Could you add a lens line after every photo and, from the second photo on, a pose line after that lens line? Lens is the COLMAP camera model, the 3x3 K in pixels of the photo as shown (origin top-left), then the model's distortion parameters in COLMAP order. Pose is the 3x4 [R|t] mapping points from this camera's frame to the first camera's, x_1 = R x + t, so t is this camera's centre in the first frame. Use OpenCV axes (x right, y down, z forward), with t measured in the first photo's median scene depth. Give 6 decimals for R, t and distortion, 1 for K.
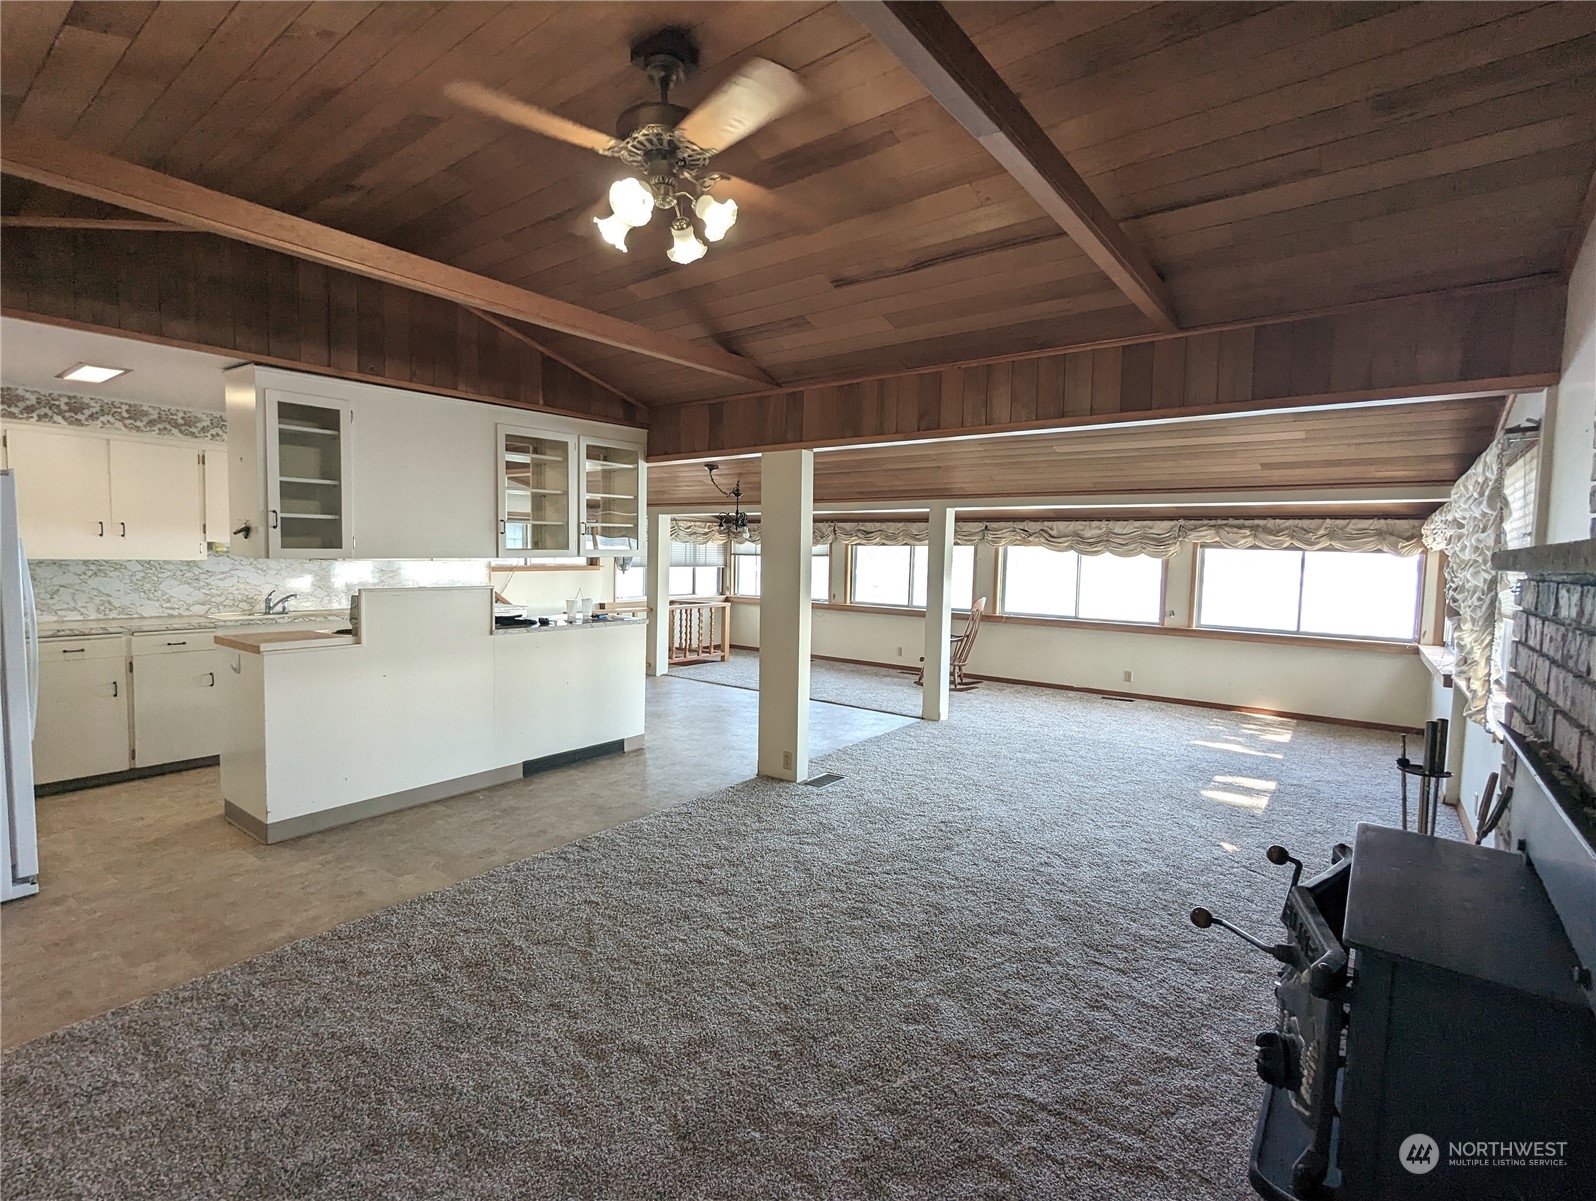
lens RADIAL K [[765.5, 0, 797.4], [0, 765.5, 608.5], [0, 0, 1]] dist [-0.000942, 0.000794]
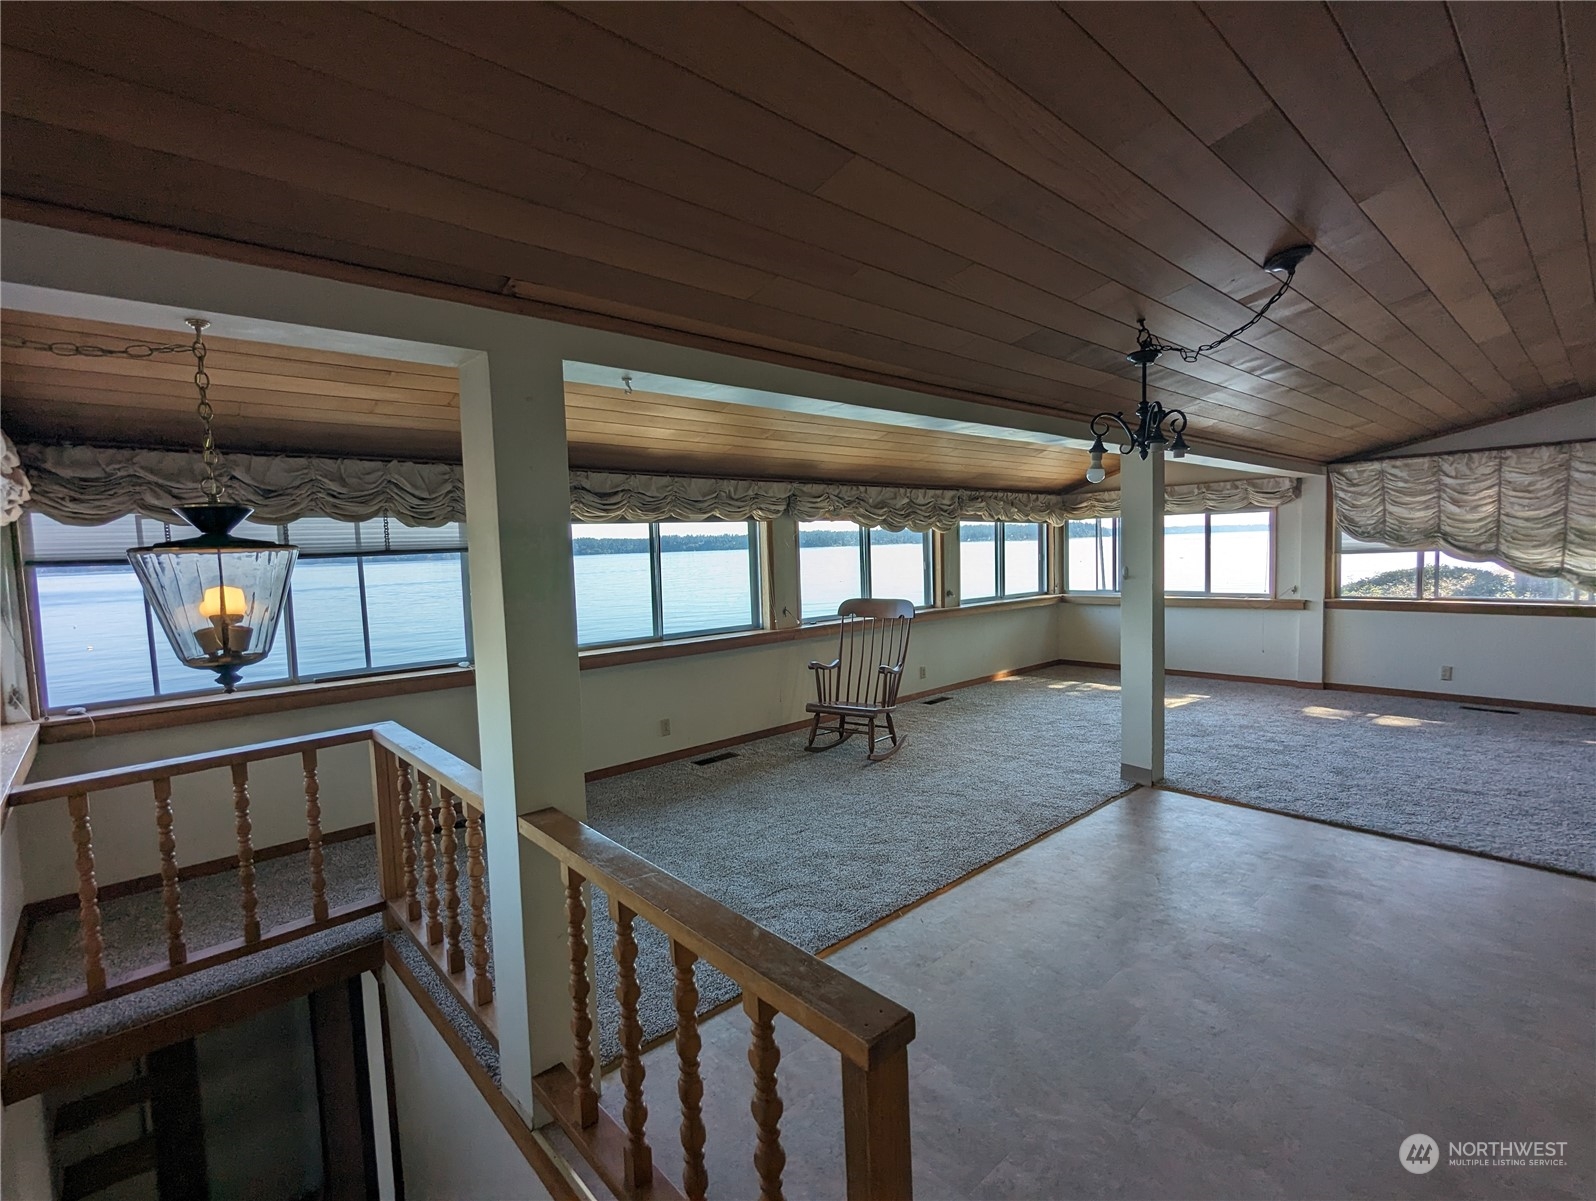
lens RADIAL K [[765.5, 0, 794.7], [0, 765.5, 599.6], [0, 0, 1]] dist [-0.000942, 0.000794]
pose [[0.185745, -0.095307, 0.977965, -0.488540], [0.106268, 0.991396, 0.076433, -0.084423], [-0.976835, 0.089730, 0.194275, 1.135413]]
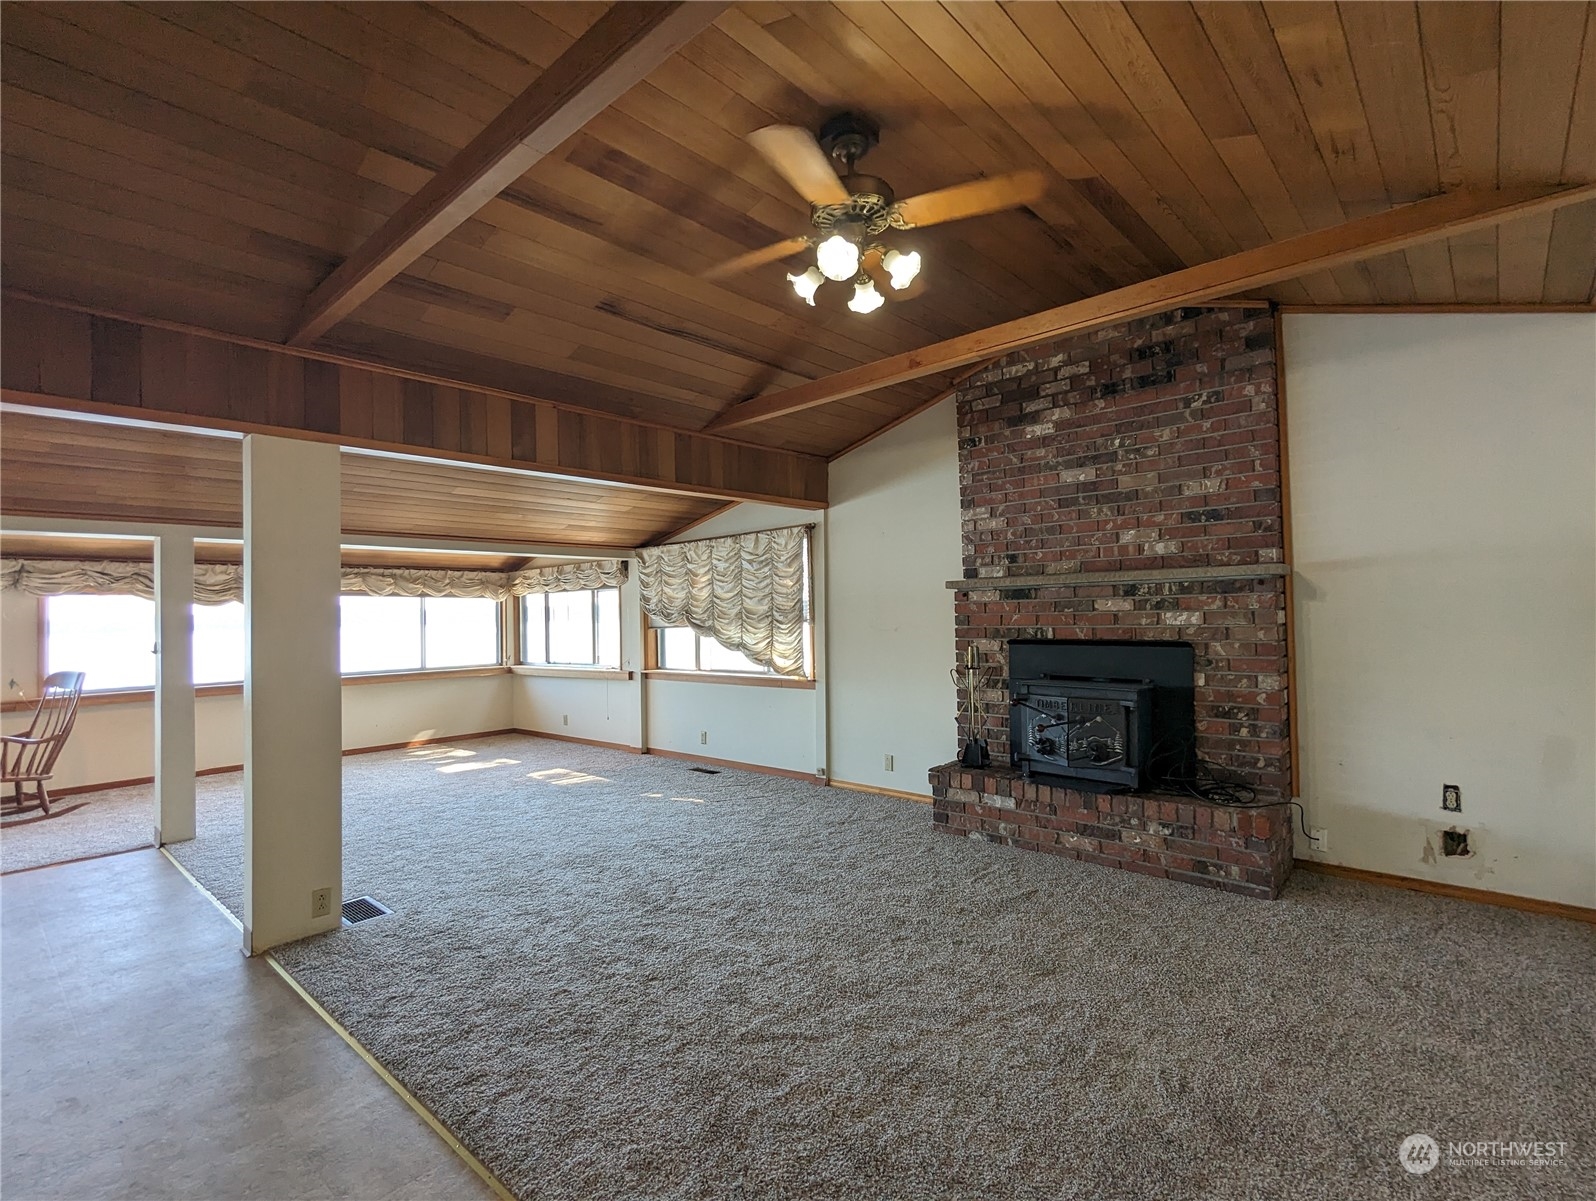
lens RADIAL K [[765.5, 0, 799.5], [0, 765.5, 594.9], [0, 0, 1]] dist [-0.000942, 0.000794]
pose [[0.078129, 0.001040, 0.996943, -0.458175], [0.098757, 0.995073, -0.008778, -0.013700], [-0.992040, 0.099141, 0.077642, 0.364599]]
